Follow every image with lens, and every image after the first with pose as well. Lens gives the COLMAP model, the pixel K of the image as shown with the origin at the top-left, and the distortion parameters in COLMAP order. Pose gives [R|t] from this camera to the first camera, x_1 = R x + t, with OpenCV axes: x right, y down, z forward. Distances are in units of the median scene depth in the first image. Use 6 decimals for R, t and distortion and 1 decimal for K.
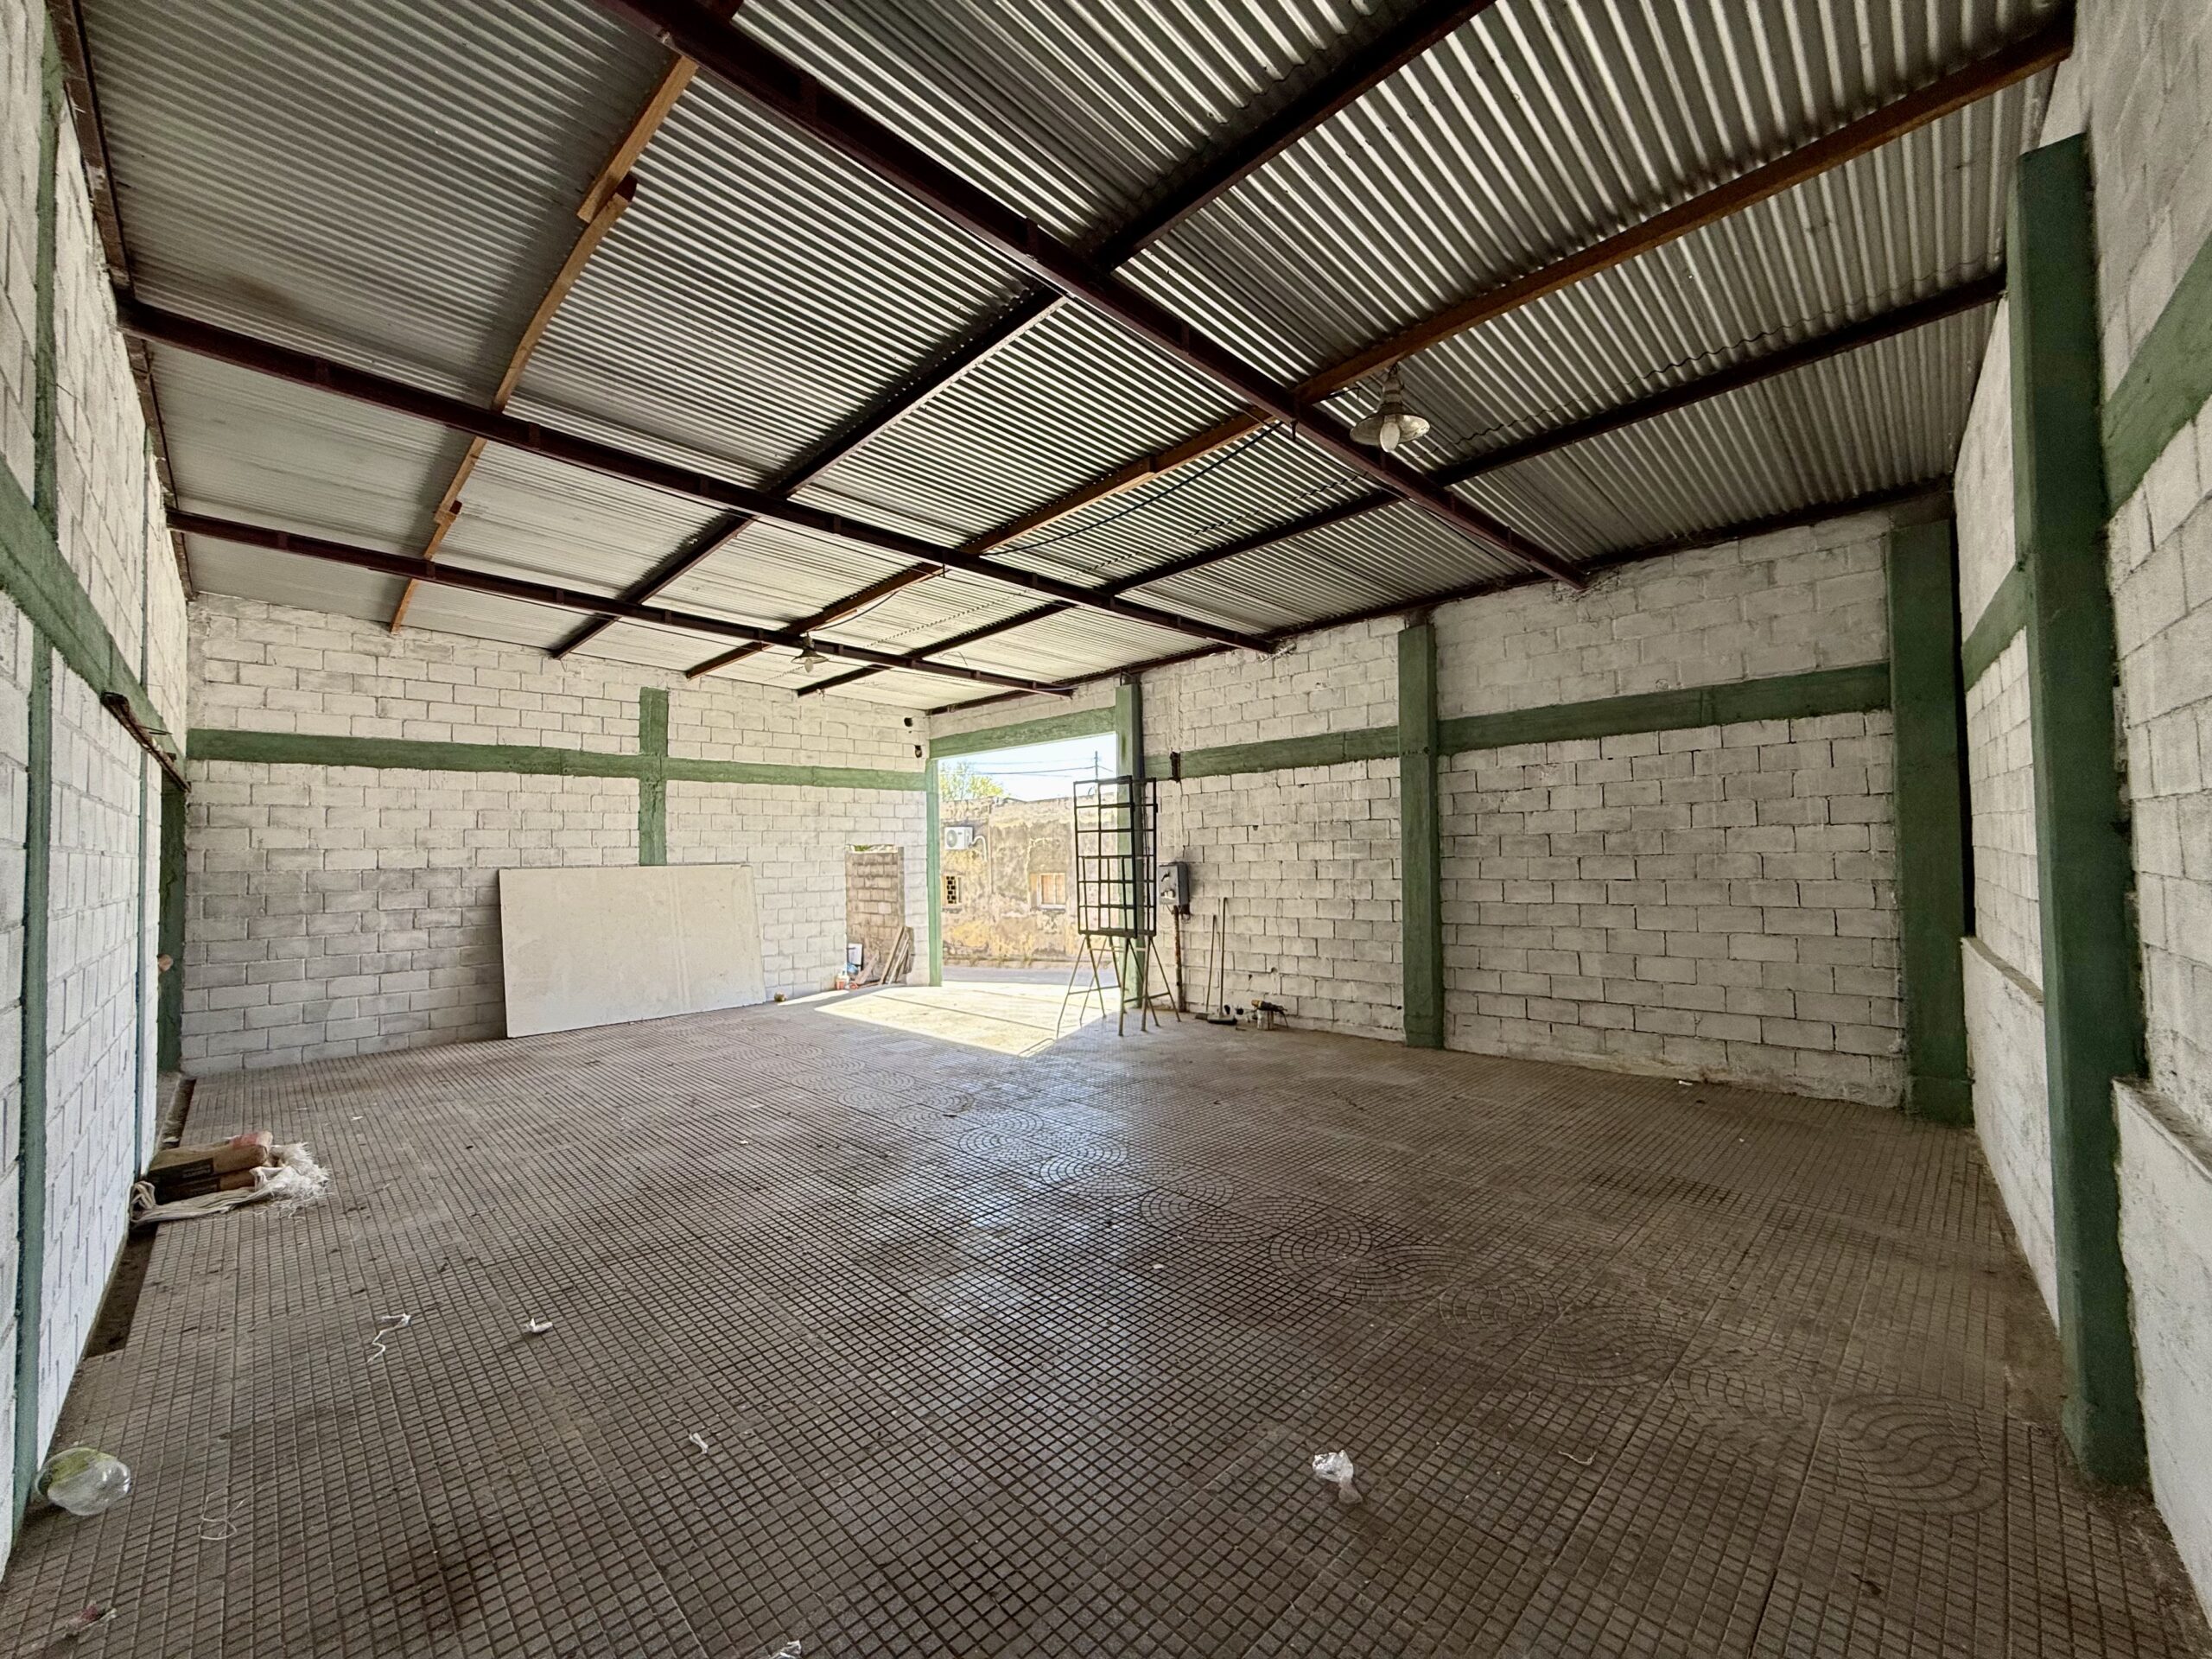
lens RADIAL K [[880.2, 0, 1099.4], [0, 880.2, 828.2], [0, 0, 1]] dist [0.002145, 0.000156]
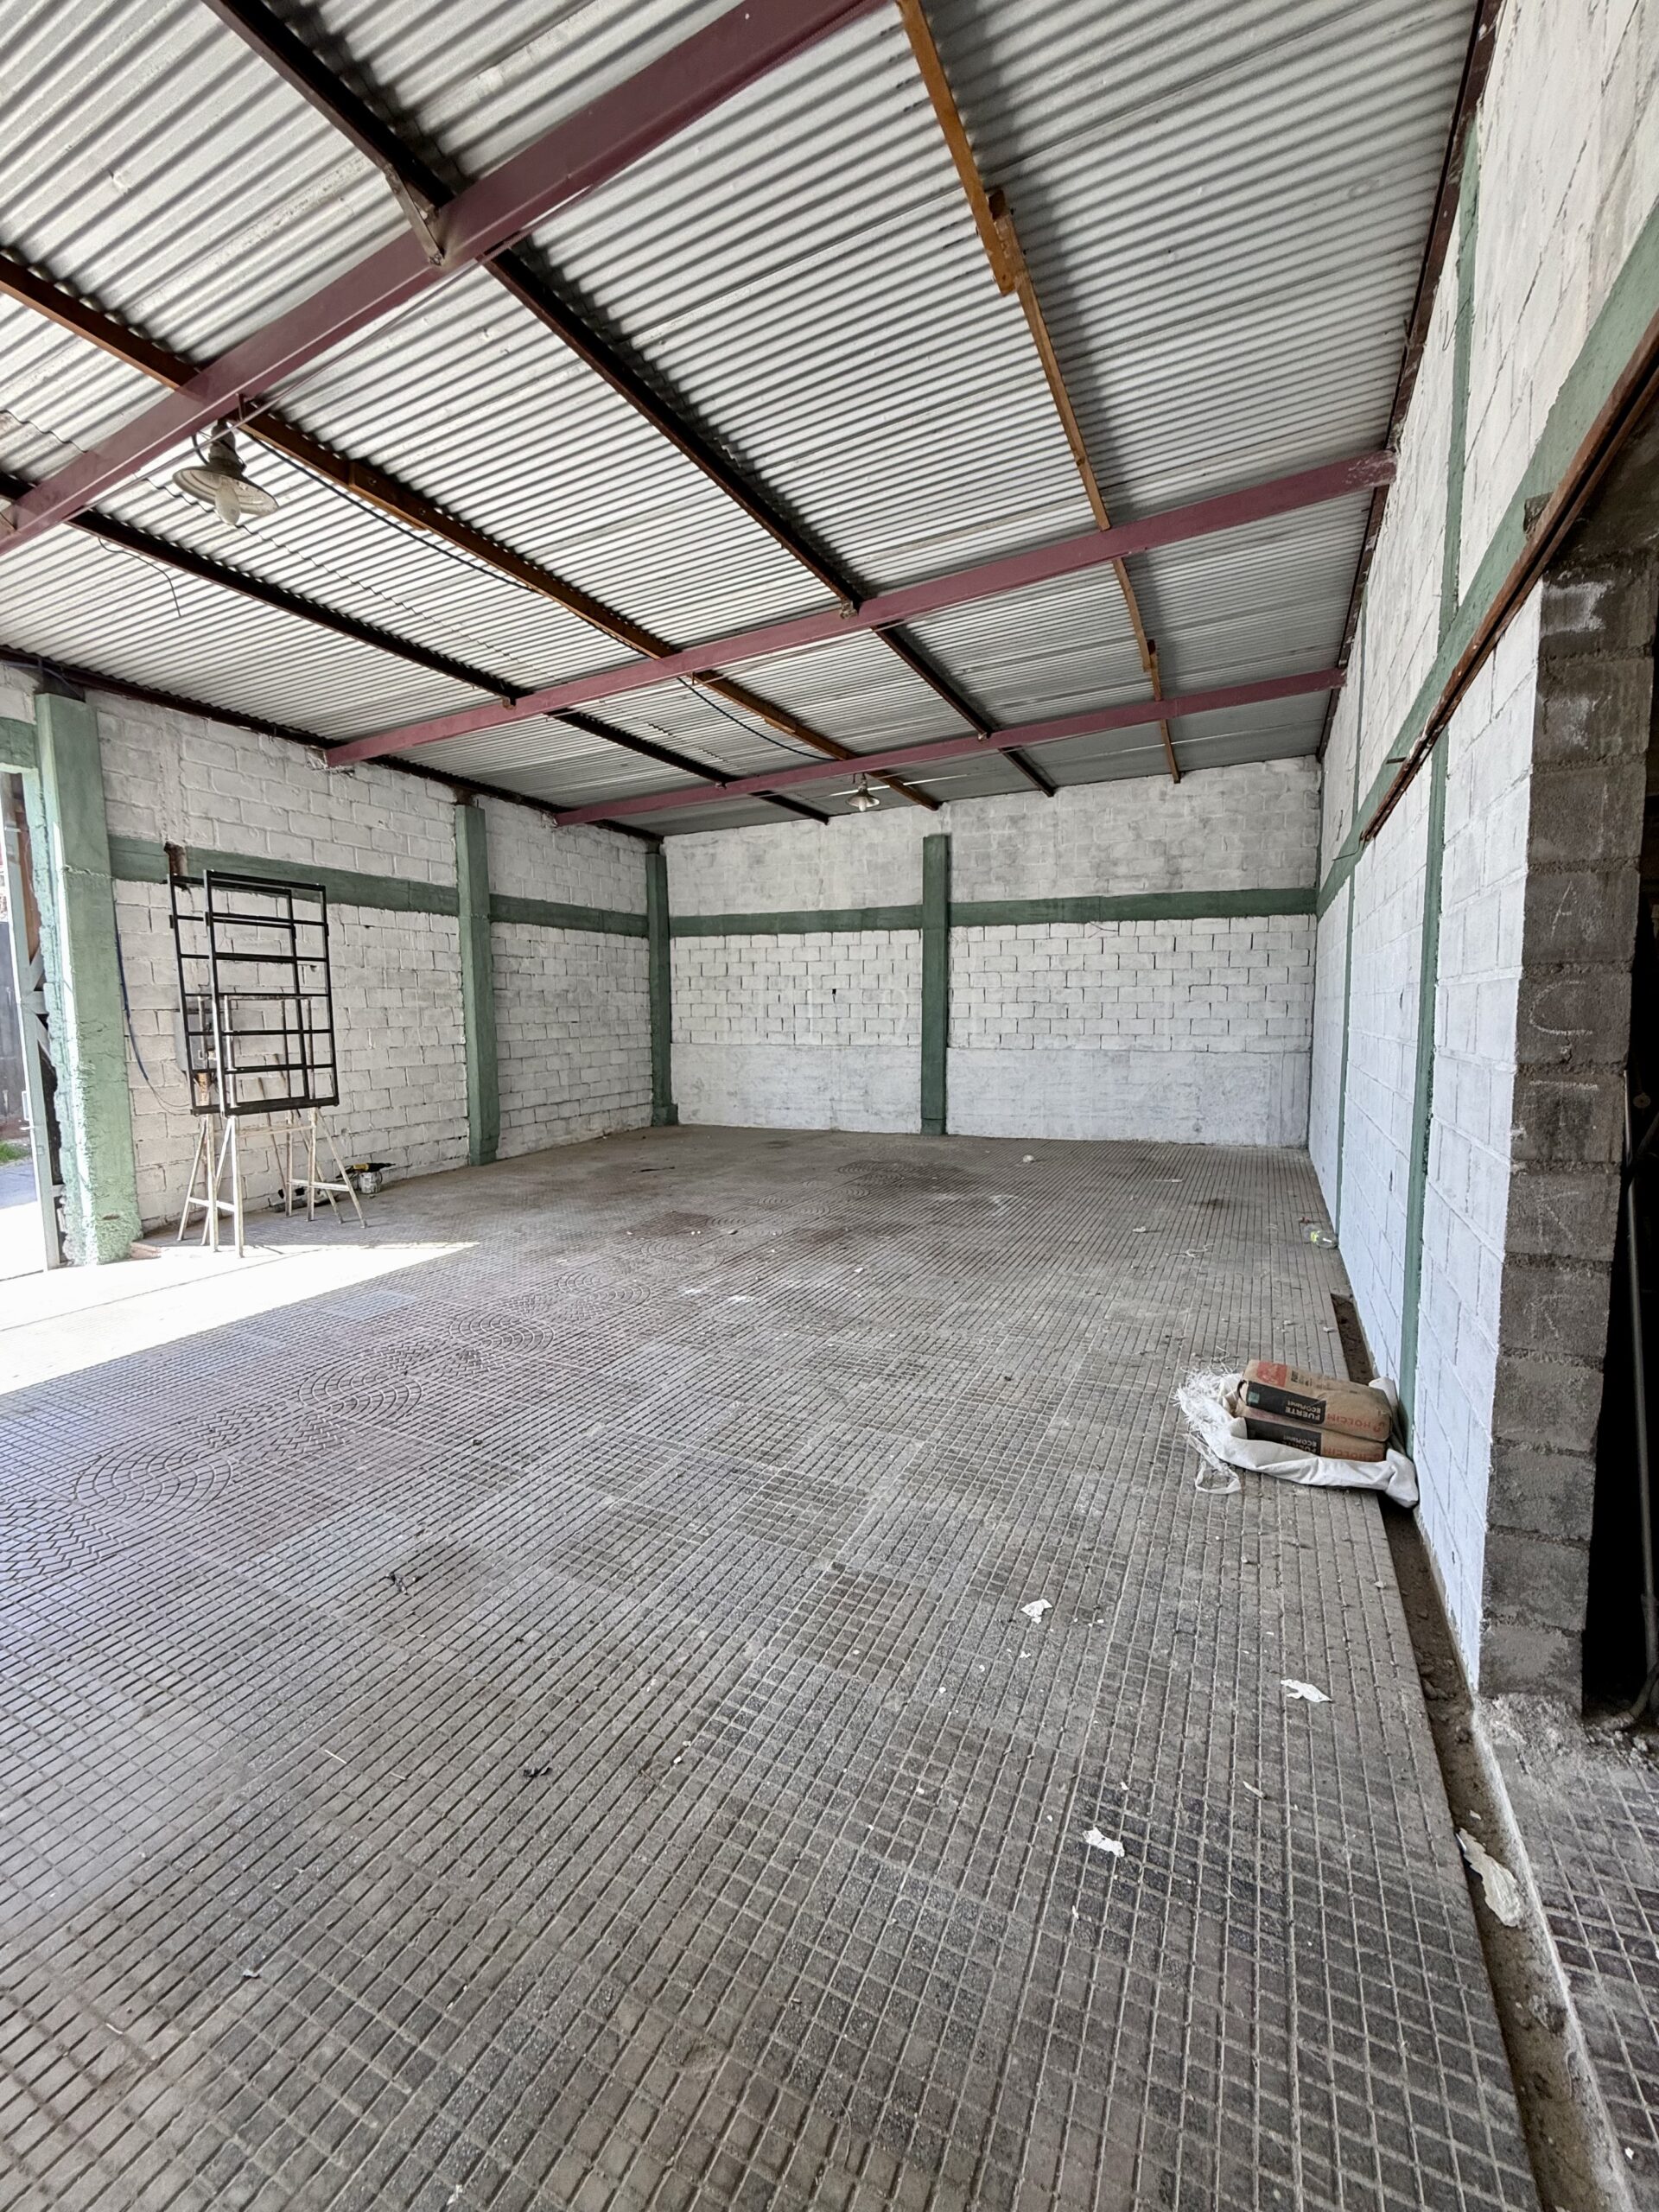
lens RADIAL K [[880.2, 0, 831.3], [0, 880.2, 1097.0], [0, 0, 1]] dist [0.002145, 0.000156]
pose [[-0.342205, -0.068316, 0.937139, -1.480656], [-0.009150, 0.997548, 0.069378, 0.111706], [-0.939581, 0.015167, -0.341991, 1.554826]]
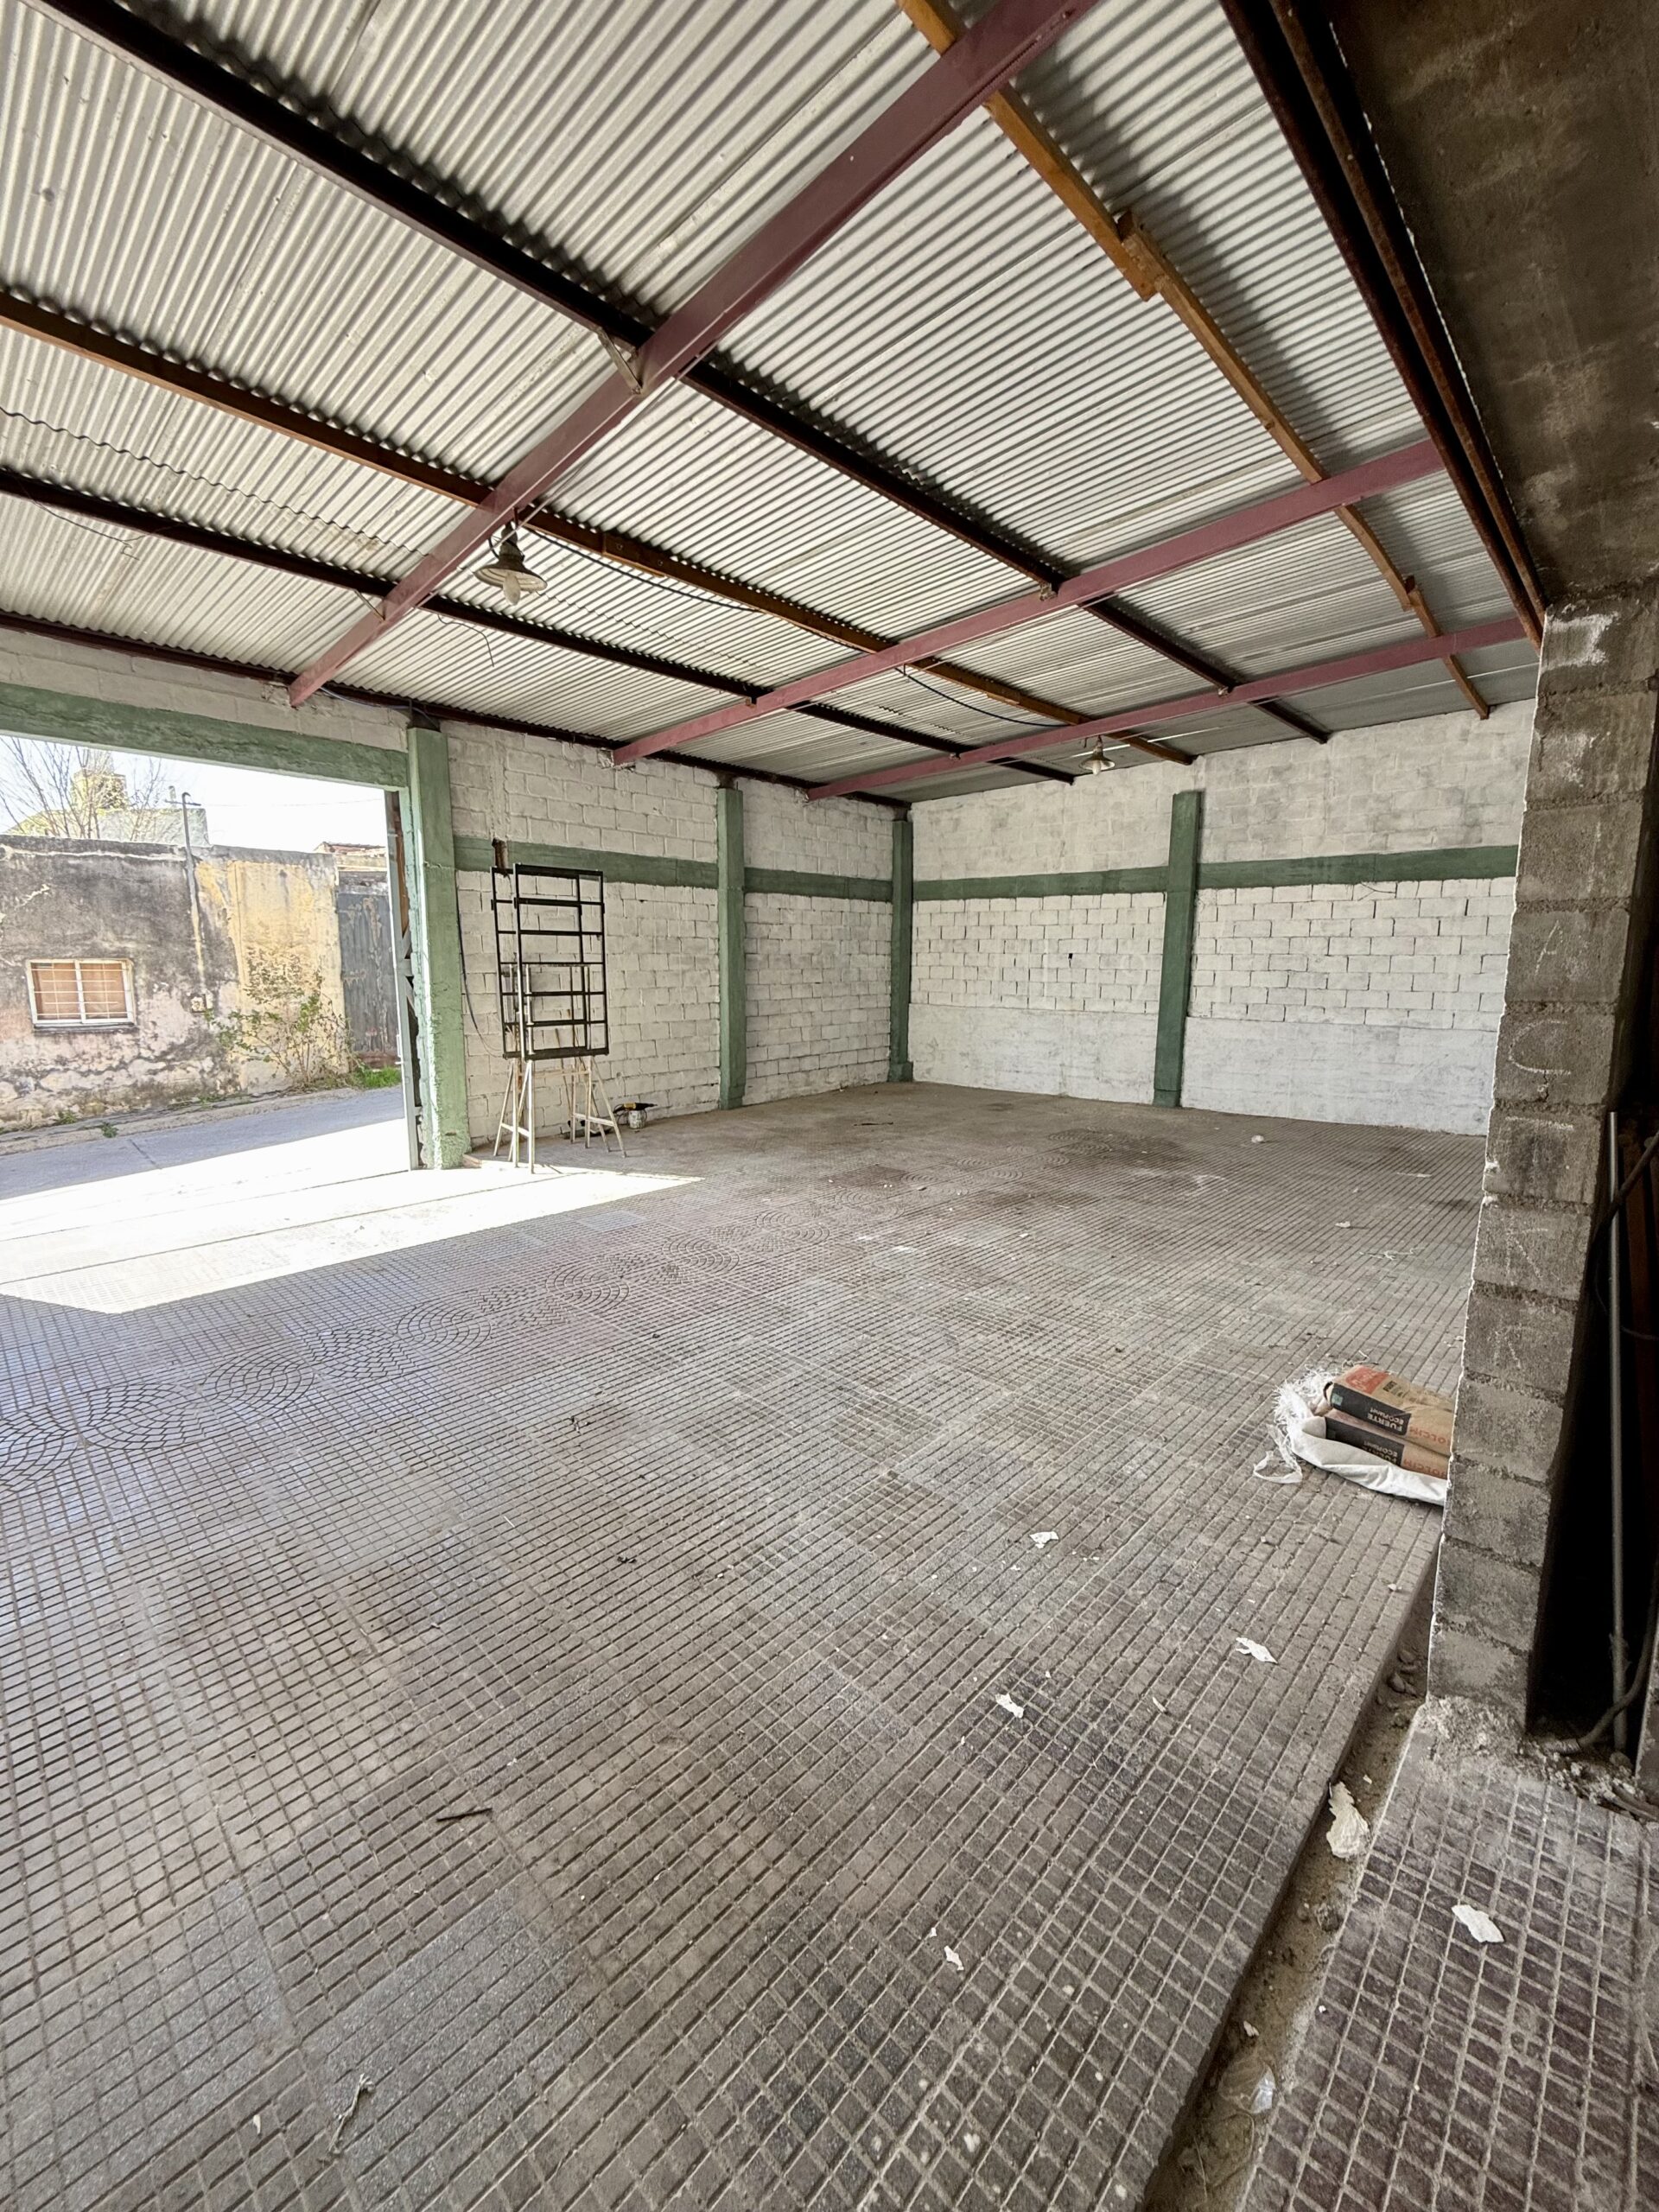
lens RADIAL K [[880.2, 0, 830.3], [0, 880.2, 1096.4], [0, 0, 1]] dist [0.002145, 0.000156]
pose [[-0.034680, -0.130324, 0.990865, -1.597857], [-0.028629, 0.991184, 0.129364, 0.078331], [-0.998988, -0.023881, -0.038105, 1.451687]]
